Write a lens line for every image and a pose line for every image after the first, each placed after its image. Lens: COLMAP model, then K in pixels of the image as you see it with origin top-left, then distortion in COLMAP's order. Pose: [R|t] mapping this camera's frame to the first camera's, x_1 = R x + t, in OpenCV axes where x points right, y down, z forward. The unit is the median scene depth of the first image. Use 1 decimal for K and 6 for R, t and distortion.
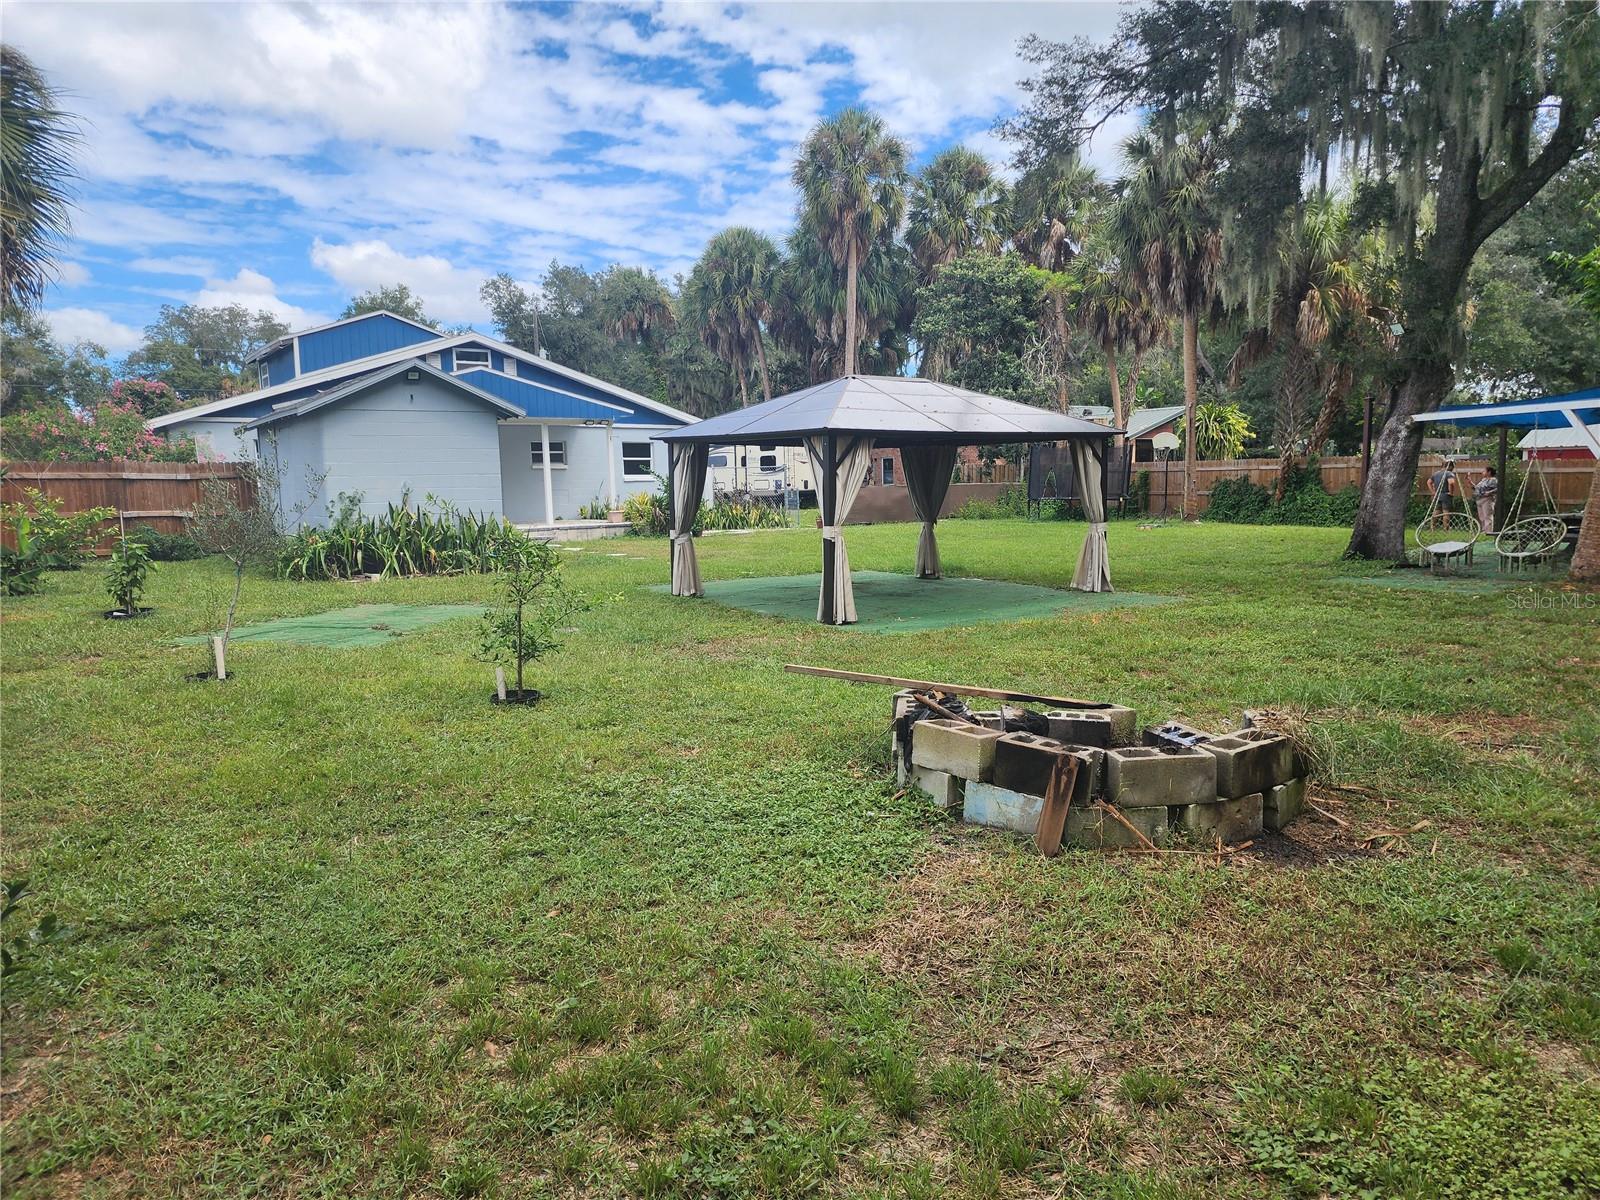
lens RADIAL K [[1063.5, 0, 810.6], [0, 1063.5, 586.9], [0, 0, 1]] dist [0.060914, -0.061156]
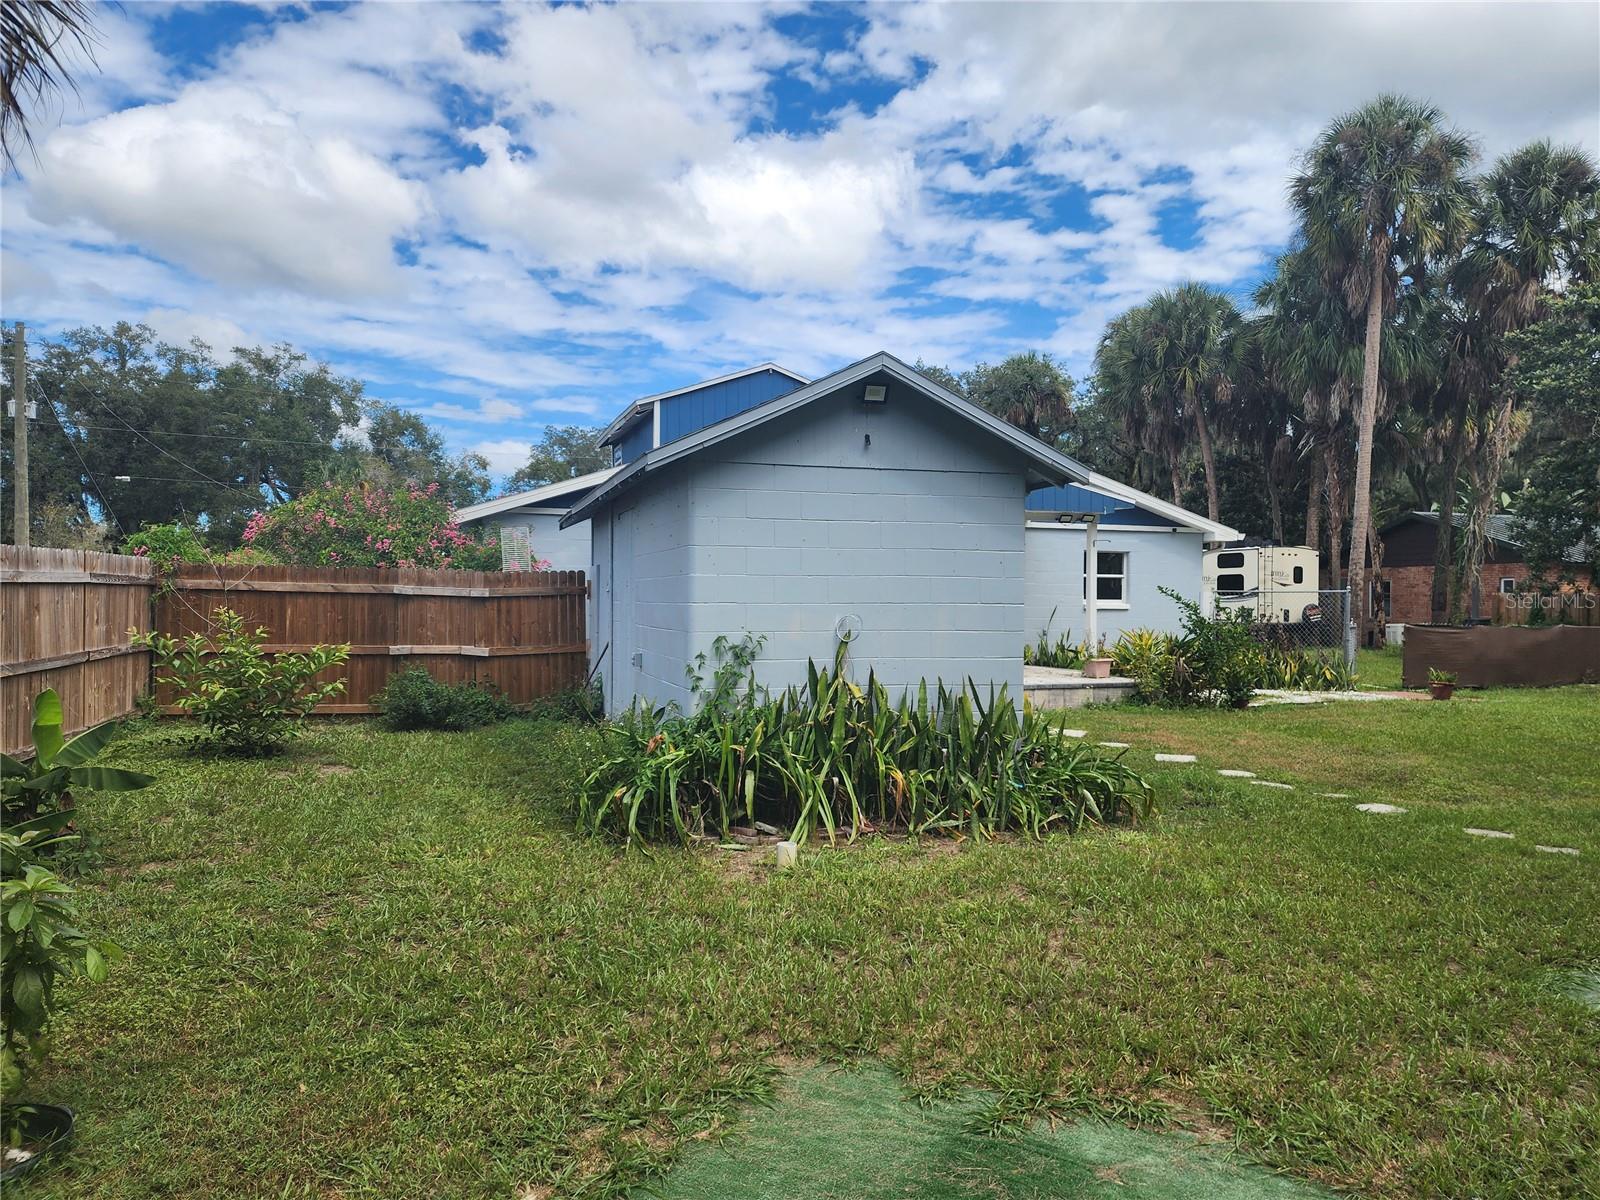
lens RADIAL K [[1063.5, 0, 824.7], [0, 1063.5, 605.5], [0, 0, 1]] dist [0.060914, -0.061156]
pose [[0.960840, 0.028553, -0.275628, -0.152840], [-0.053566, 0.995054, -0.083653, -0.038132], [0.271877, 0.095141, 0.957618, 0.326372]]
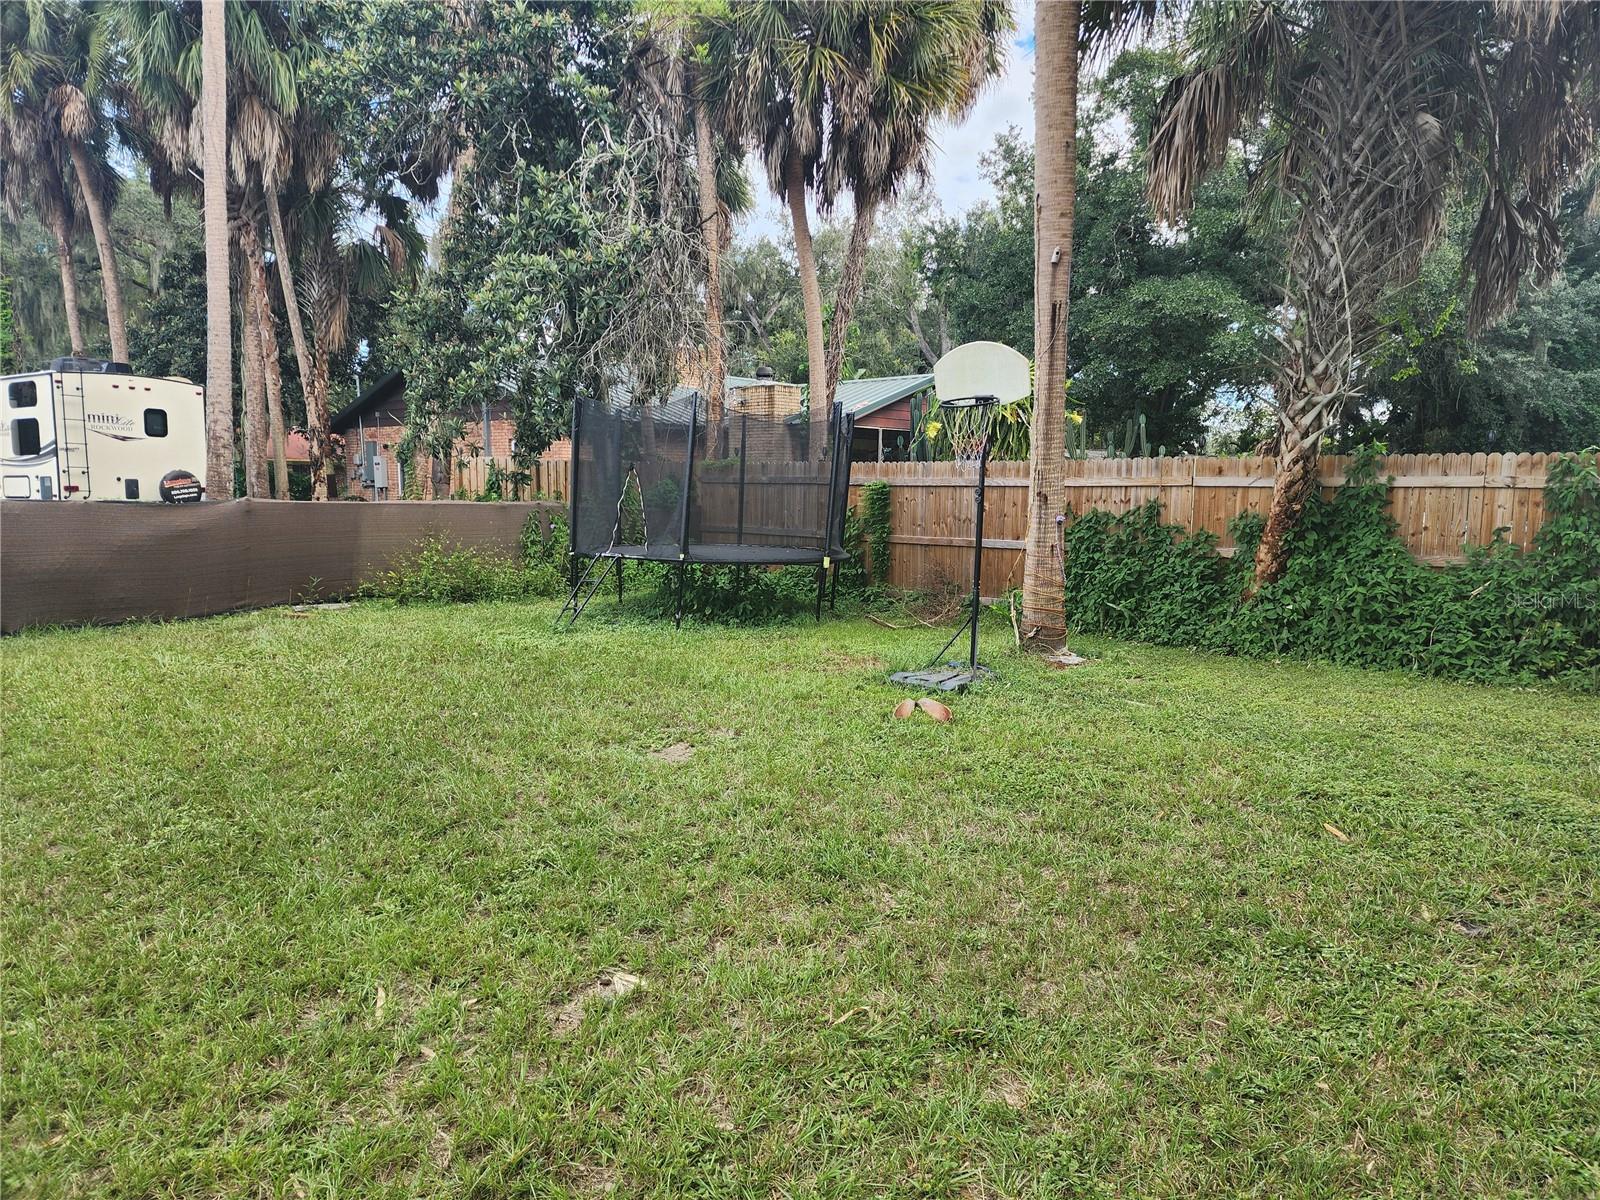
lens RADIAL K [[1063.5, 0, 828.3], [0, 1063.5, 612.5], [0, 0, 1]] dist [0.060914, -0.061156]
pose [[0.958789, -0.004851, 0.284079, 0.209461], [0.001024, 0.999907, 0.013617, -0.075883], [-0.284118, -0.012765, 0.958704, 0.723640]]
